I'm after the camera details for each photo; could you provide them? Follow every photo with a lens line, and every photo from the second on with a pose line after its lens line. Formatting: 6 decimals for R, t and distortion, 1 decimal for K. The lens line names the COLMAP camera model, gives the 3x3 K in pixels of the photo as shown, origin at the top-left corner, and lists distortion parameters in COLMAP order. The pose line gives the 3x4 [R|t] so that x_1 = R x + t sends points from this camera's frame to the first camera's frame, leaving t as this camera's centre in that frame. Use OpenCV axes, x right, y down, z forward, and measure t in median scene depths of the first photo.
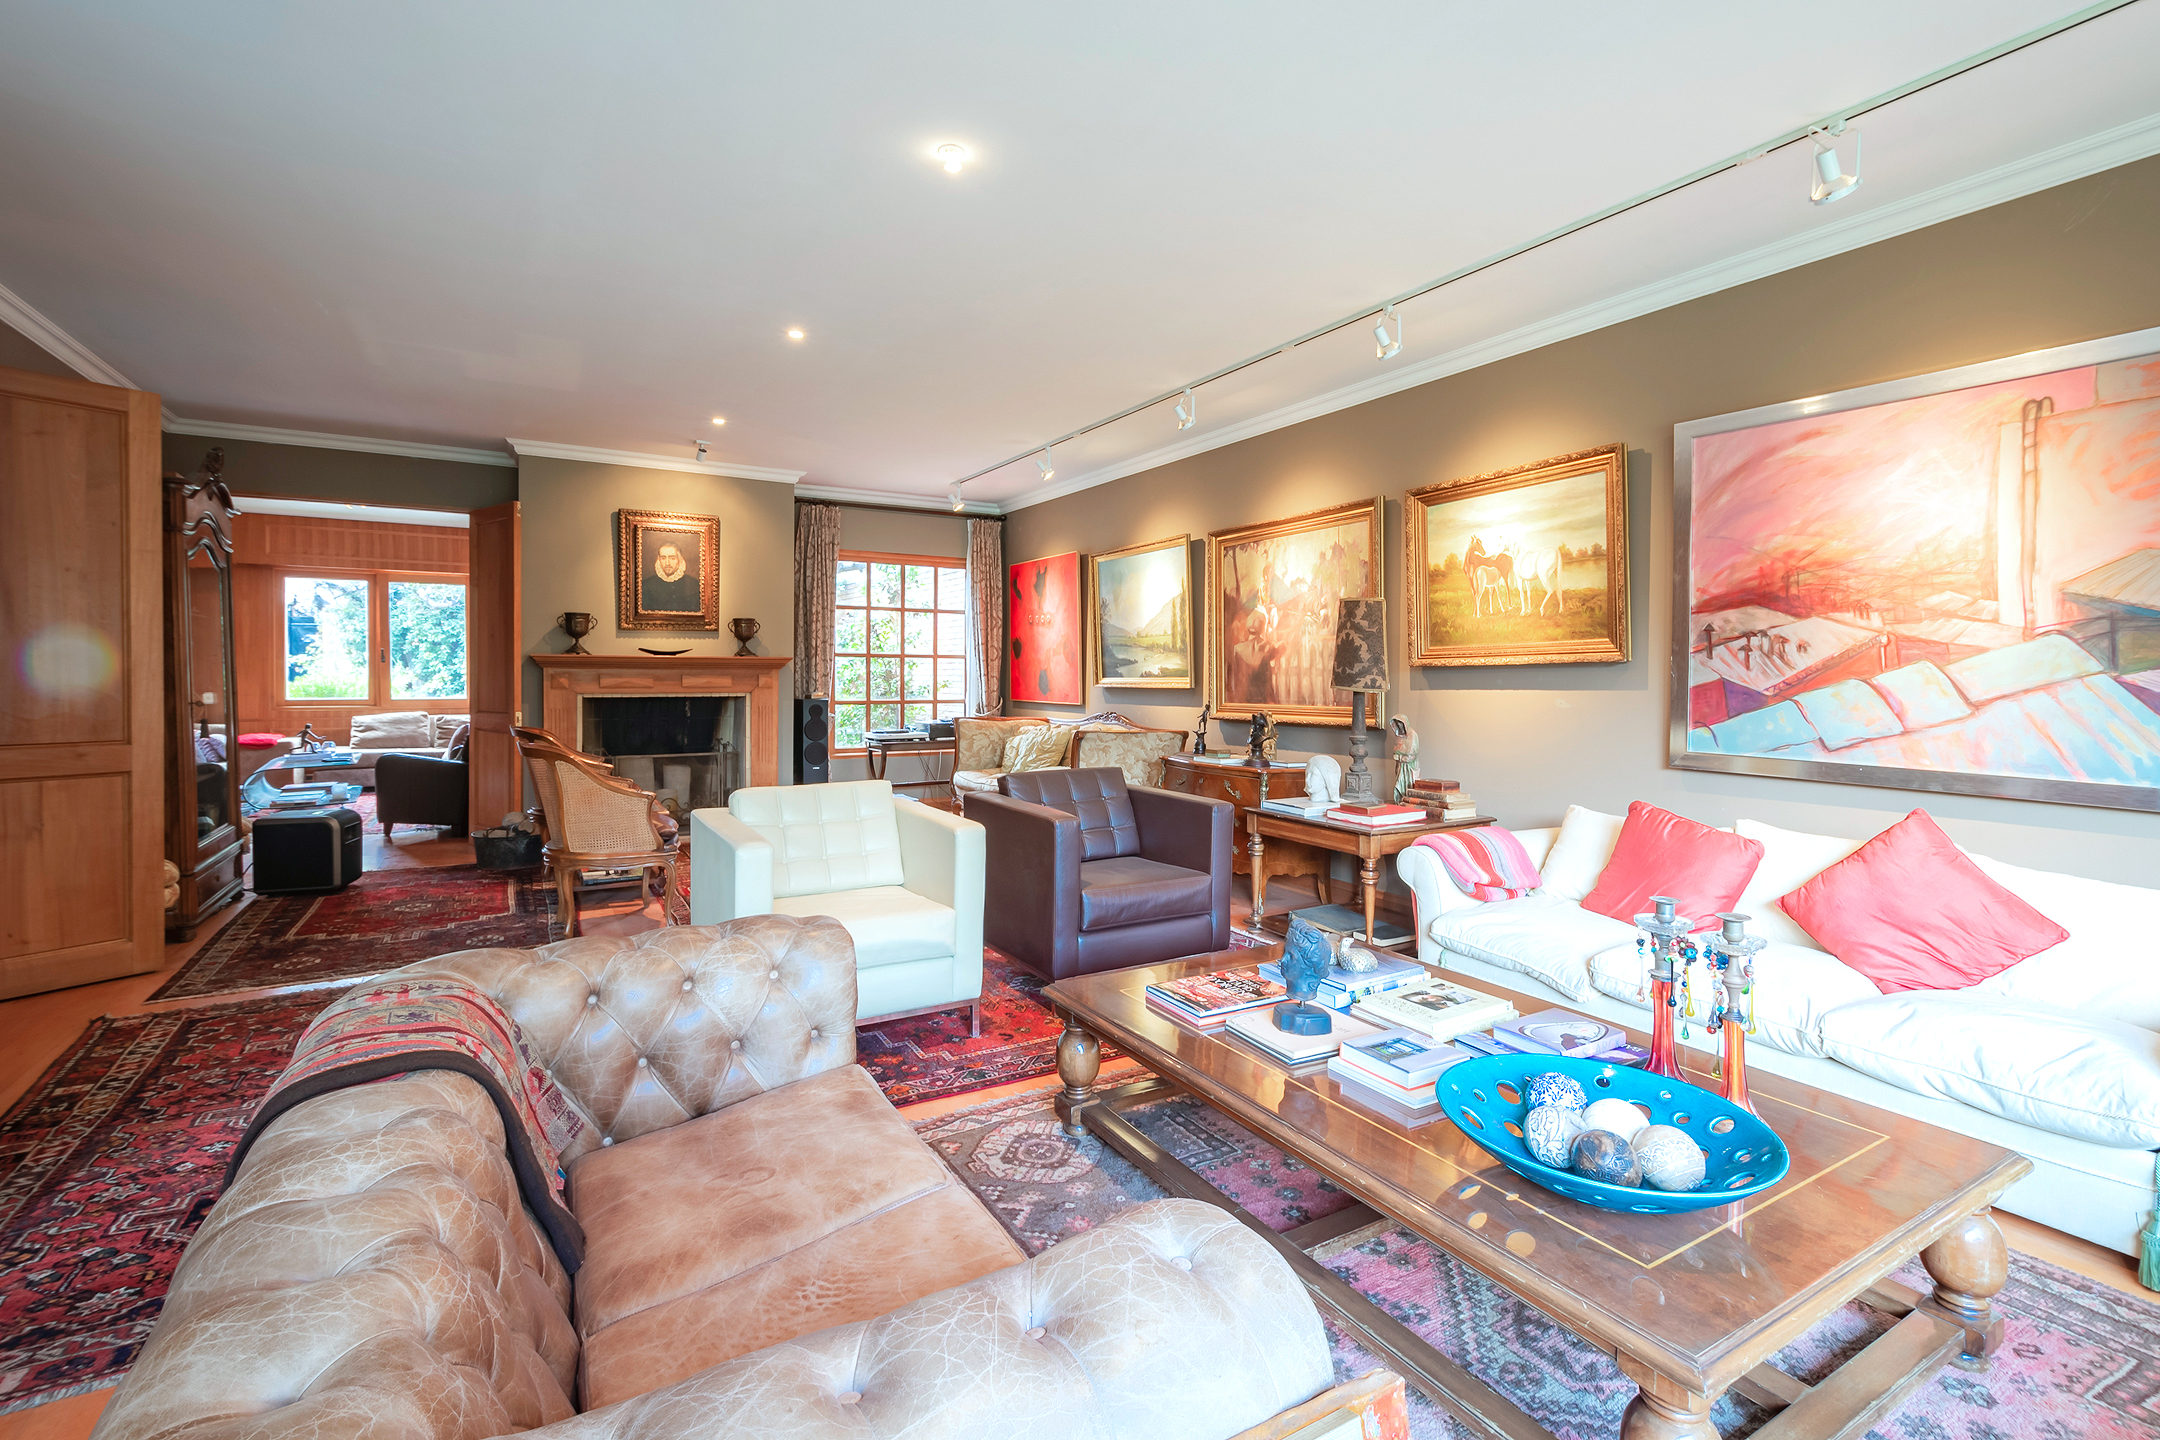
lens RADIAL K [[978.1, 0, 1084.3], [0, 978.1, 682.5], [0, 0, 1]] dist [-0.000254, -0.000029]
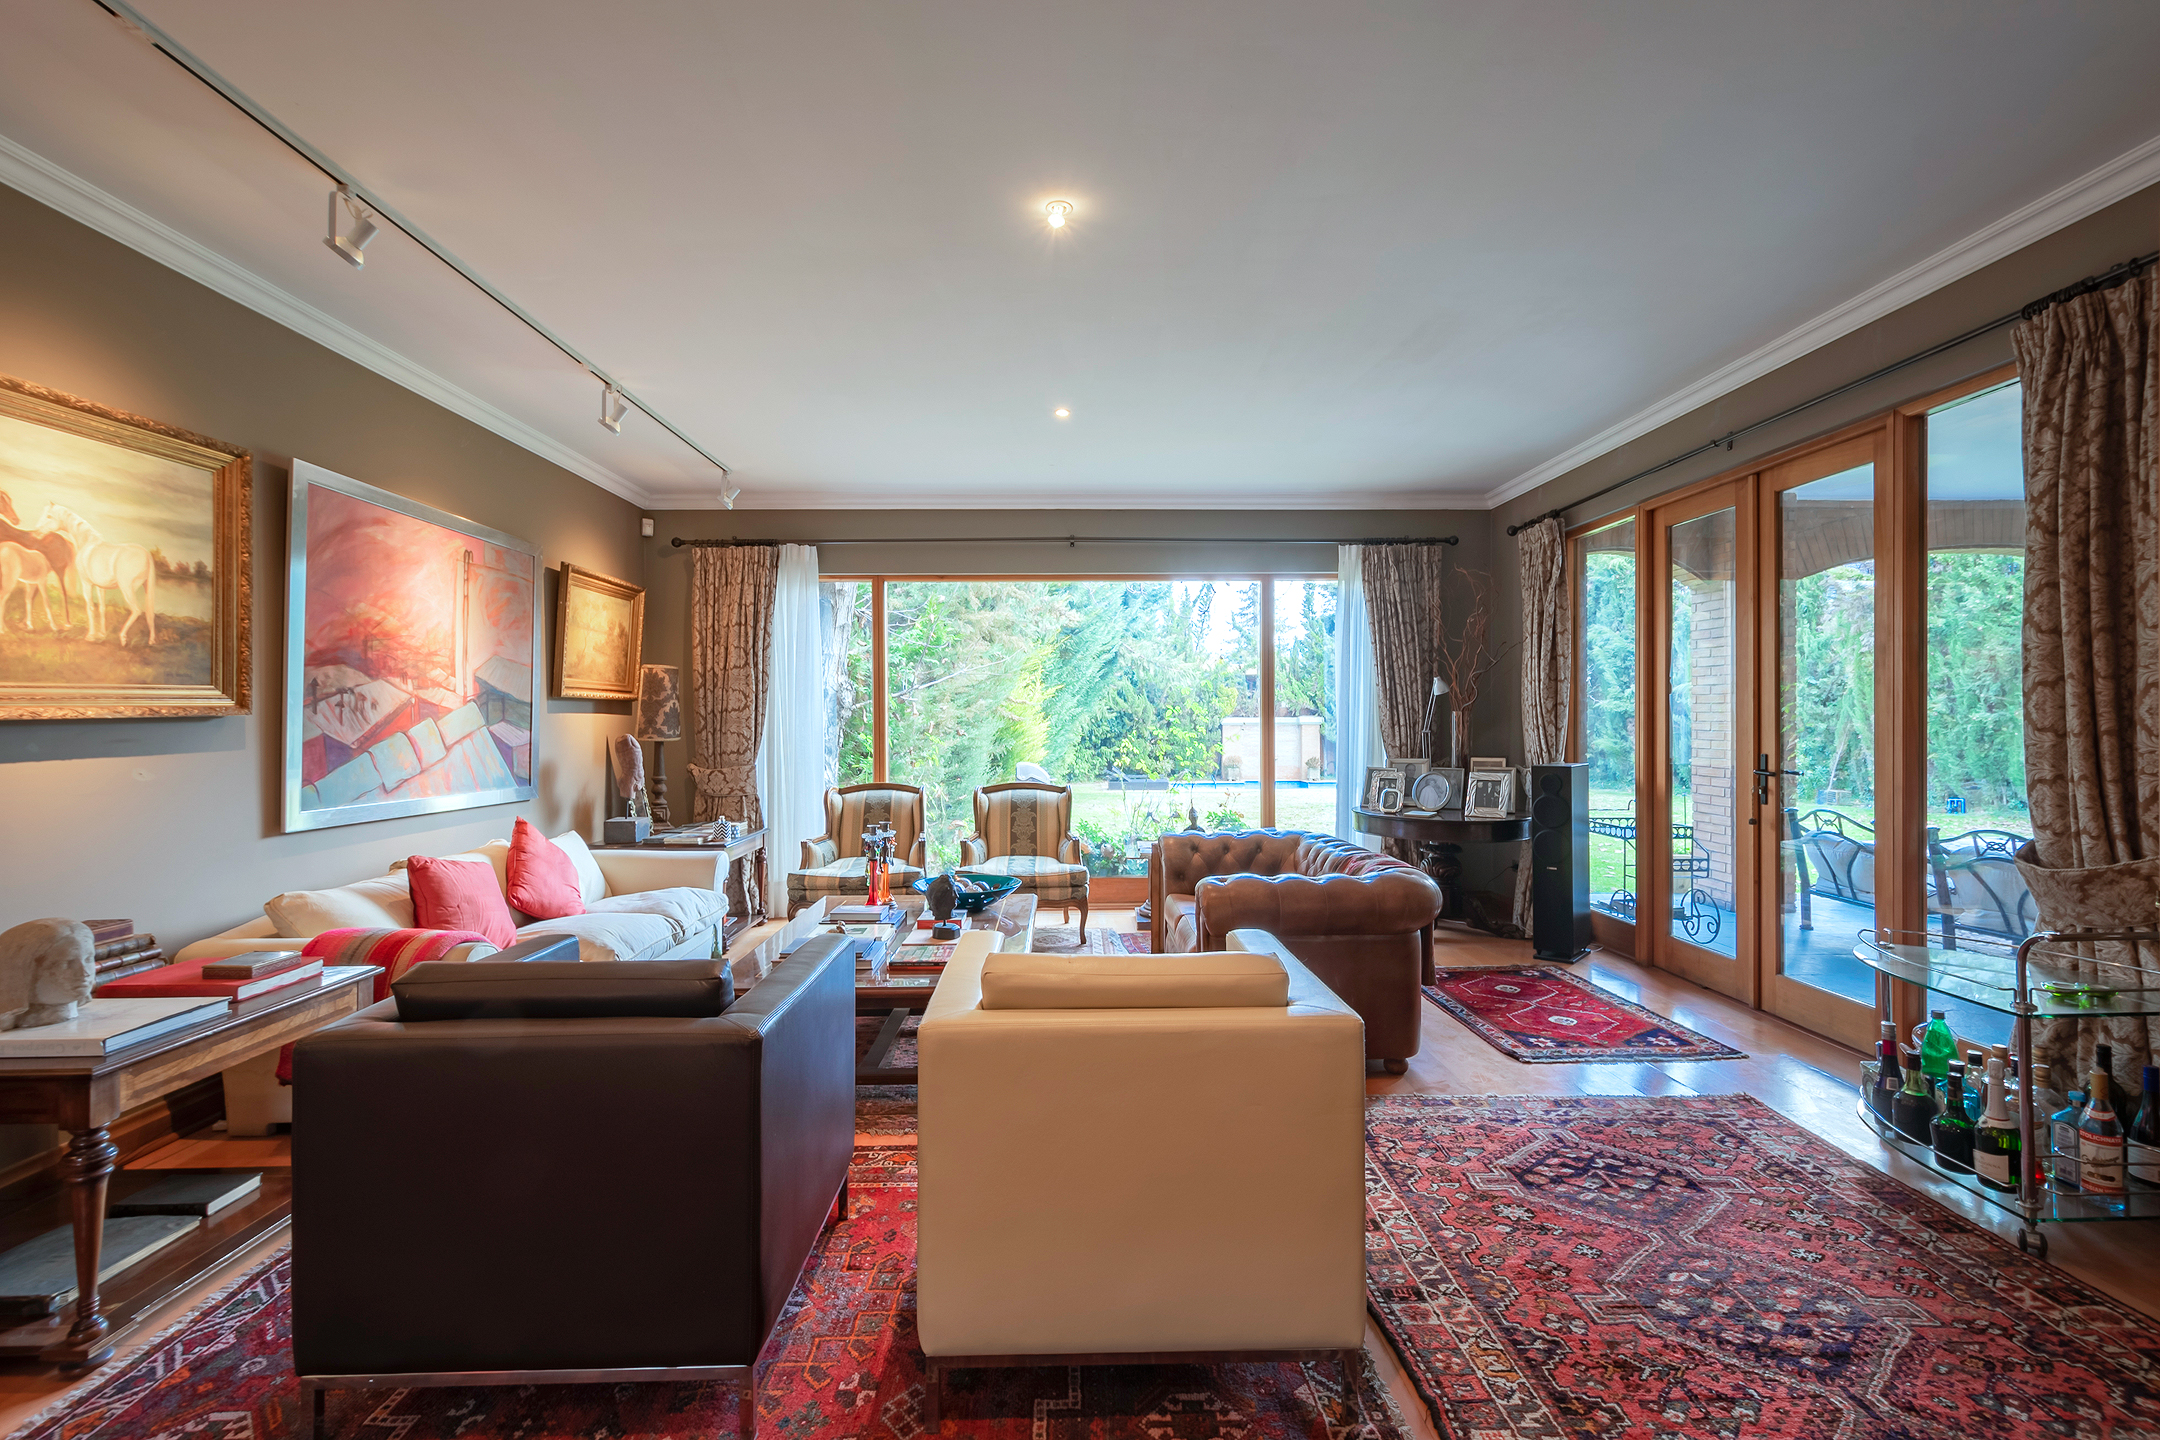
lens RADIAL K [[1029.4, 0, 1080.0], [0, 1029.4, 720.0], [0, 0, 1]] dist [-0.002569, -0.000601]
pose [[-0.879772, -0.008617, 0.475317, -0.557117], [-0.003151, 0.999919, 0.012294, -0.035506], [-0.475385, 0.009318, -0.879729, 1.654730]]
